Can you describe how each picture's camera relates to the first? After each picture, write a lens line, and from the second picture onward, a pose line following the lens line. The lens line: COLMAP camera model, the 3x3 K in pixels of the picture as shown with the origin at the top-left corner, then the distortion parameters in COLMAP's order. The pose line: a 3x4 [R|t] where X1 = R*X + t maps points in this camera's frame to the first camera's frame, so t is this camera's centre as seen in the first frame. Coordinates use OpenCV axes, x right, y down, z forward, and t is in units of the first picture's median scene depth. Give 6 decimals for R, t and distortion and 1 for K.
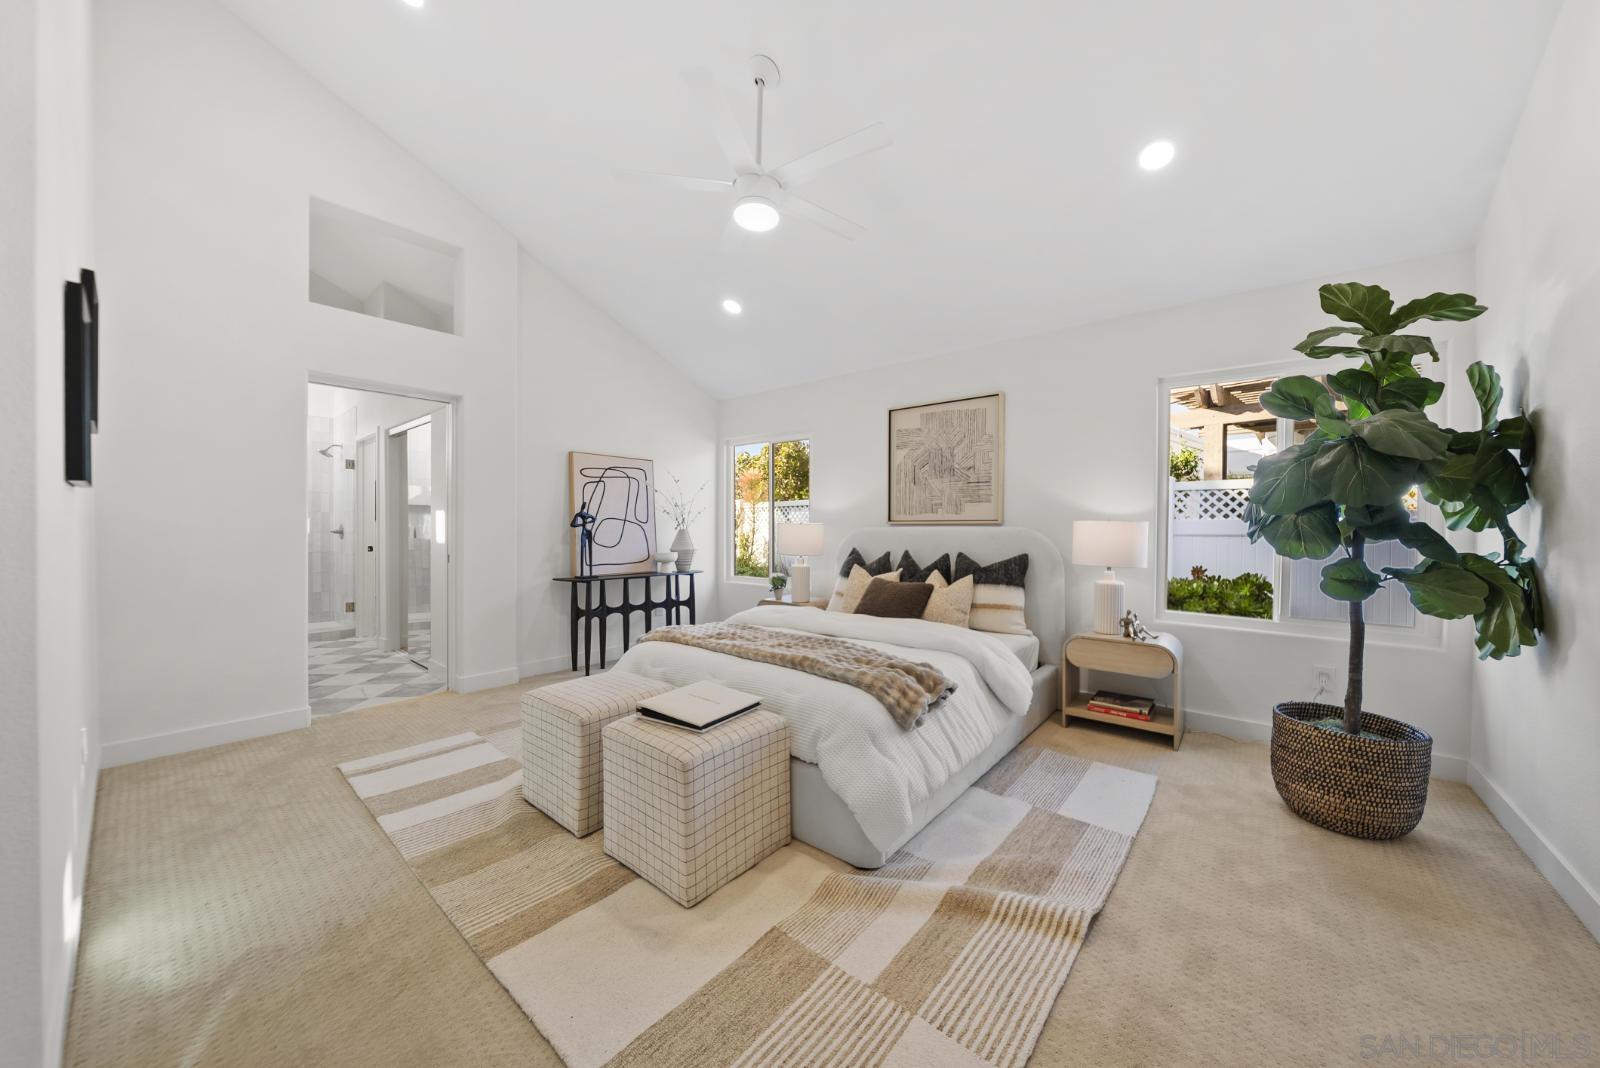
lens RADIAL K [[553.6, 0, 812.8], [0, 553.6, 535.0], [0, 0, 1]] dist [-0.004045, 0.000263]
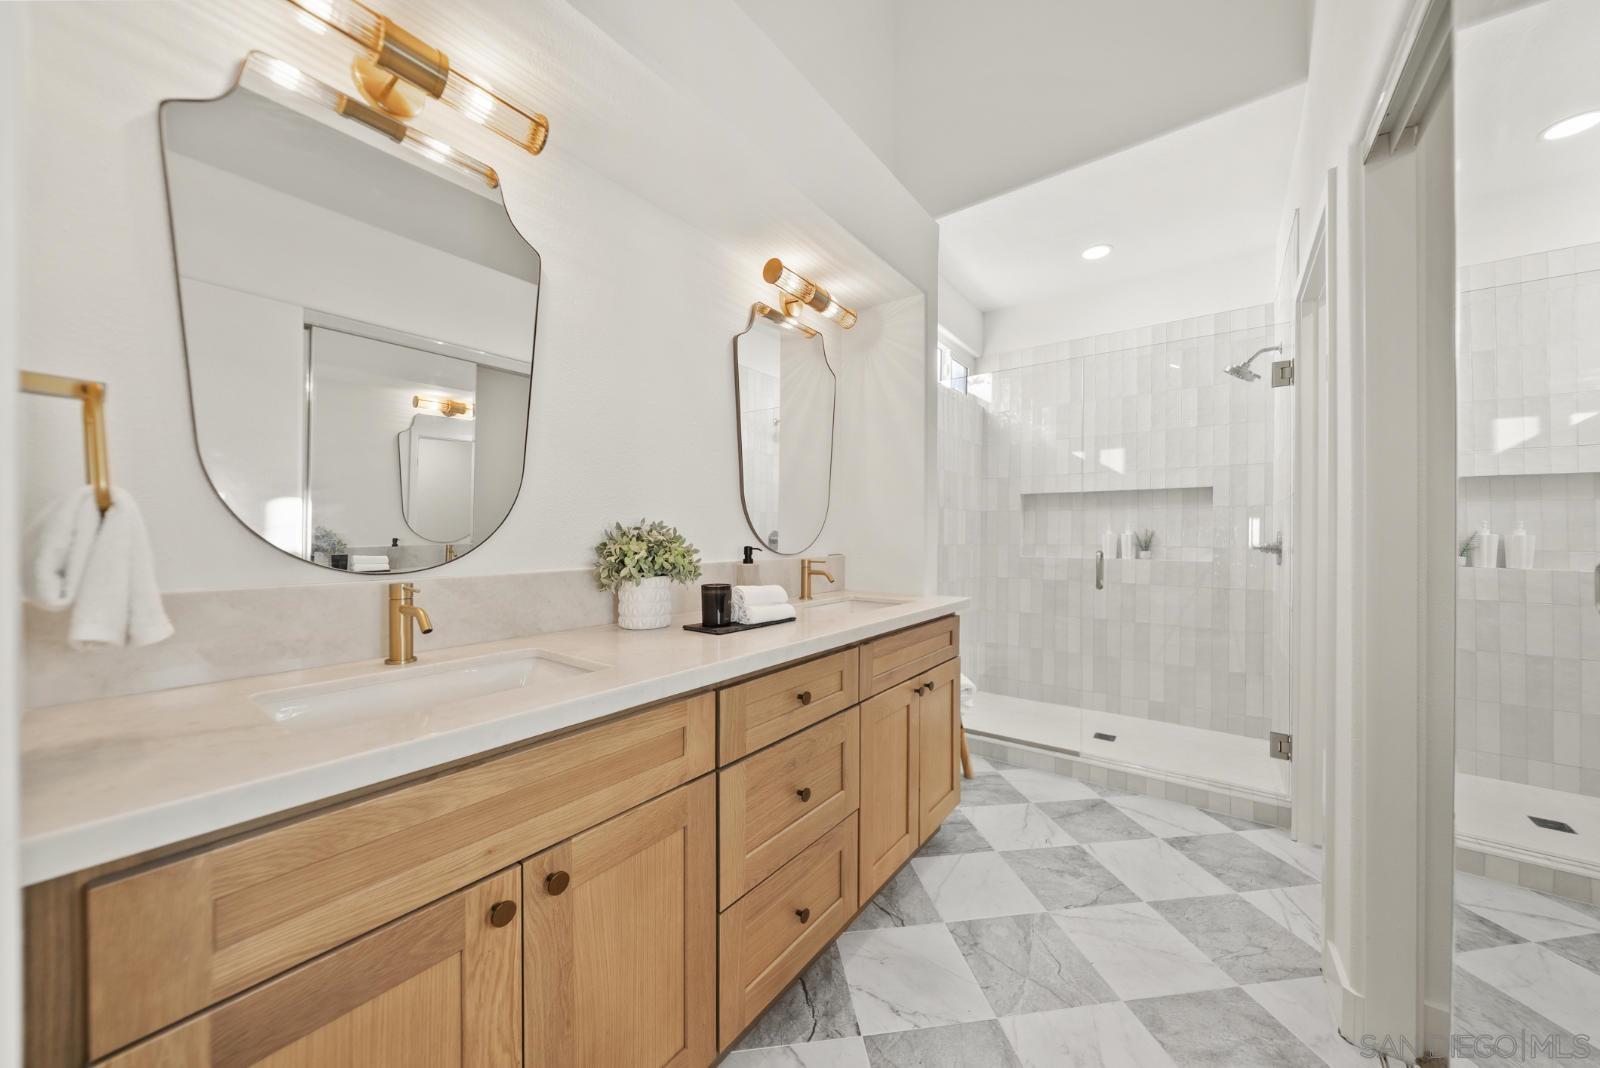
lens RADIAL K [[553.6, 0, 804.5], [0, 553.6, 536.5], [0, 0, 1]] dist [-0.004045, 0.000263]
pose [[0.050250, 0.004773, -0.998725, -0.658262], [-0.014398, 0.999888, 0.004055, -0.017196], [0.998633, 0.014175, 0.050314, 0.906101]]
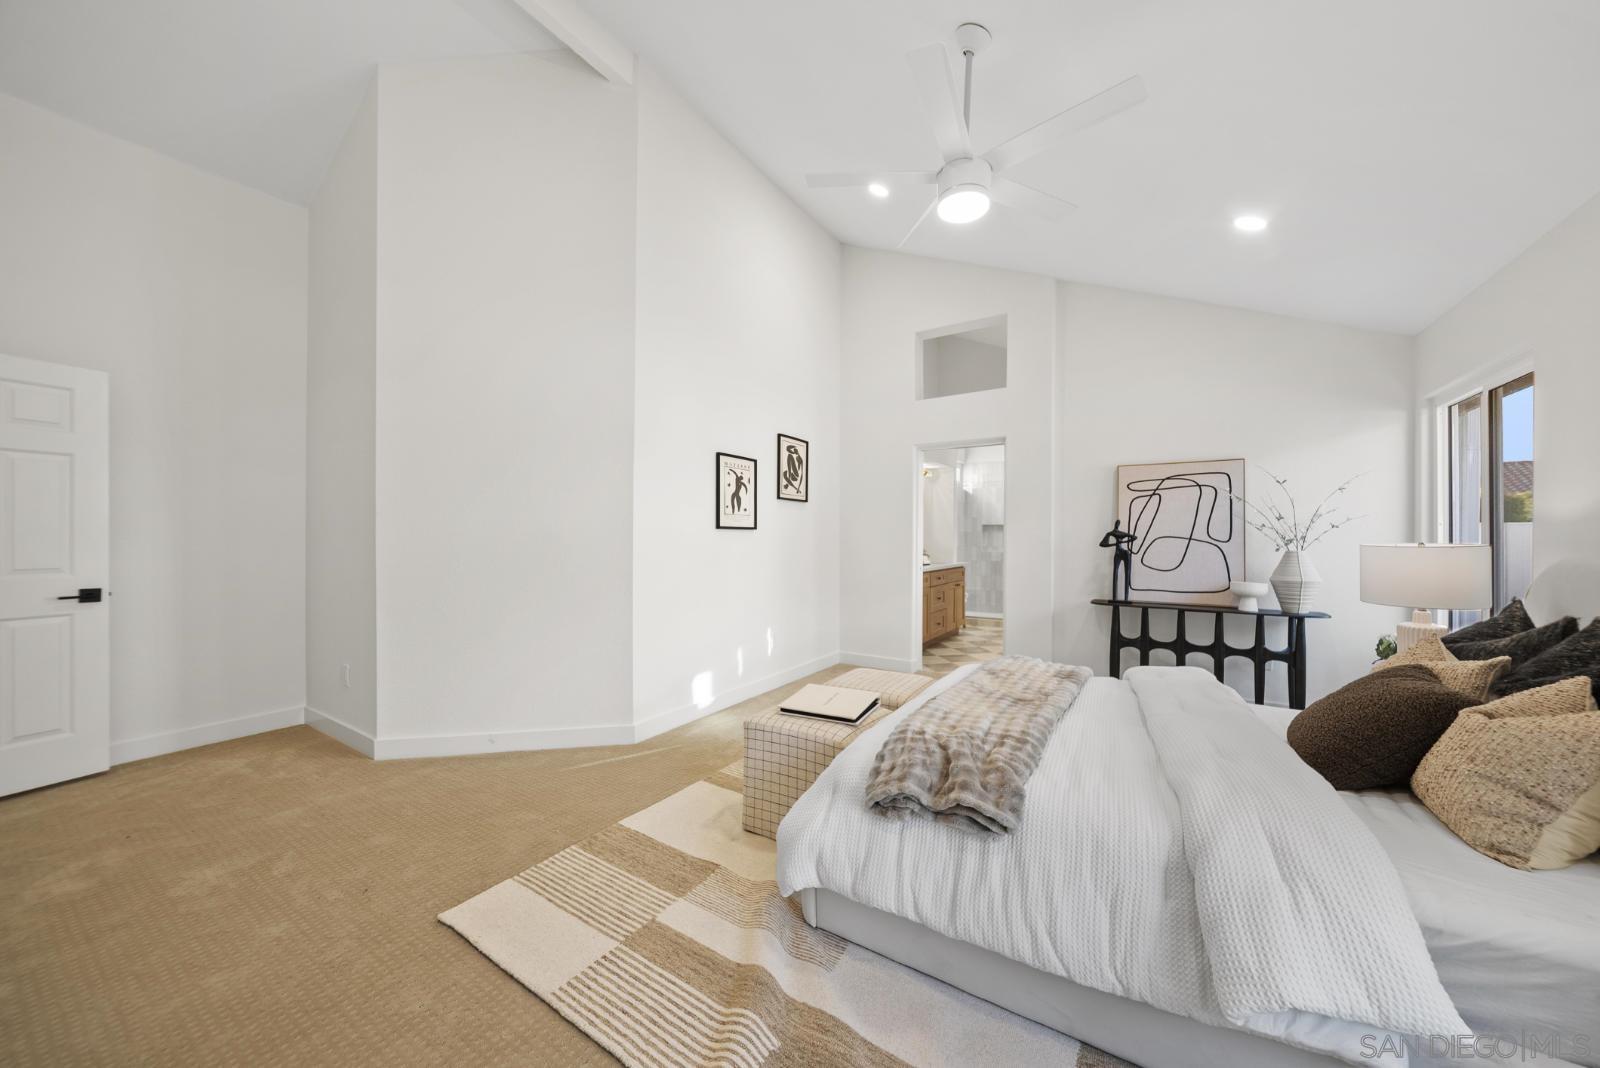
lens RADIAL K [[553.6, 0, 804.3], [0, 553.6, 539.1], [0, 0, 1]] dist [-0.004045, 0.000263]
pose [[0.121203, -0.000606, -0.992628, 0.455653], [-0.017166, 0.999849, -0.002706, -0.016423], [0.992479, 0.017368, 0.121174, 0.382943]]
